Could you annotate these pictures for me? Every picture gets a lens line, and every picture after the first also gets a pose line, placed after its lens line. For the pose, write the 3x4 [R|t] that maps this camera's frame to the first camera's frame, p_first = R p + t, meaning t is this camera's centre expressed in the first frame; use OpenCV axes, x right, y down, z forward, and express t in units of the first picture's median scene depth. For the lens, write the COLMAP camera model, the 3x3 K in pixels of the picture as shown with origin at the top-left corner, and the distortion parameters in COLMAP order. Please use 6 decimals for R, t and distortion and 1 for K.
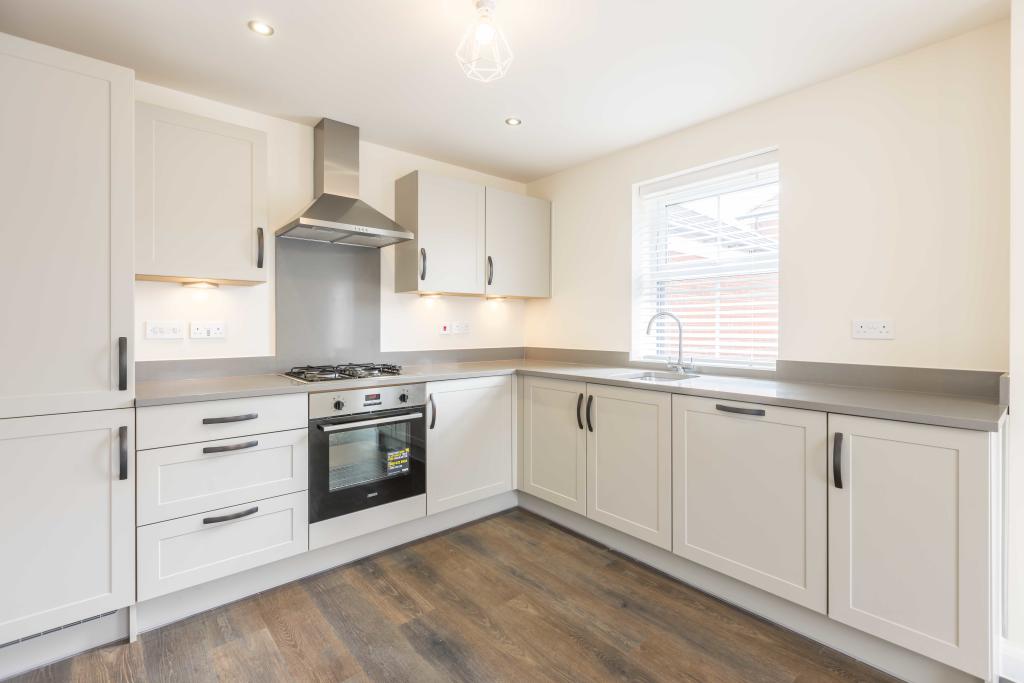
lens RADIAL K [[470.5, 0, 539.7], [0, 470.5, 331.6], [0, 0, 1]] dist [0.002950, -0.002542]
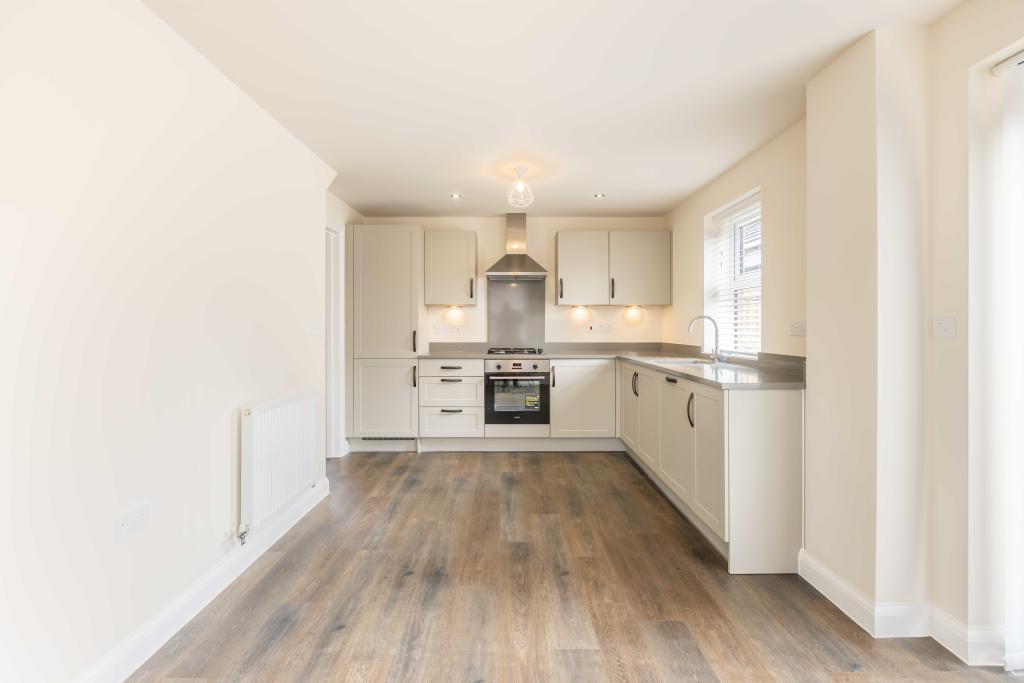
lens RADIAL K [[470.5, 0, 516.3], [0, 470.5, 333.7], [0, 0, 1]] dist [0.002950, -0.002542]
pose [[0.766972, 0.009725, -0.641607, 0.849876], [-0.006791, 0.999952, 0.007039, 0.004175], [0.641645, -0.001041, 0.767001, -0.435439]]
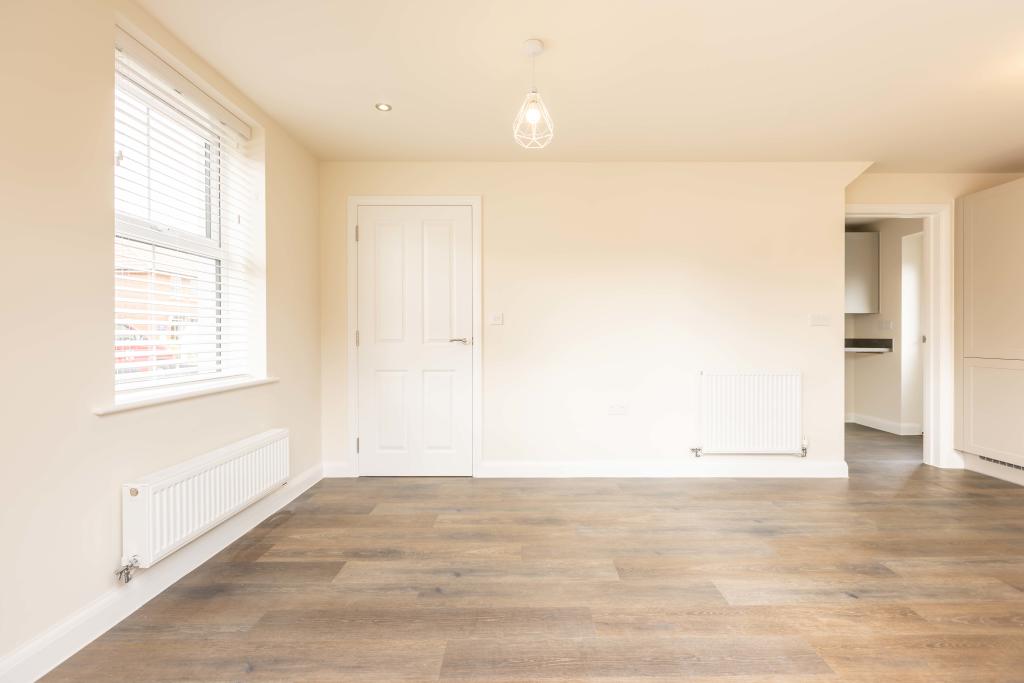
lens RADIAL K [[485.6, 0, 518.7], [0, 485.6, 339.0], [0, 0, 1]] dist [-0.005103, -0.000423]
pose [[-0.658552, 0.004121, -0.752524, 1.349865], [-0.009632, 0.999857, 0.013905, 0.051425], [0.752473, 0.016405, -0.658418, 0.524363]]
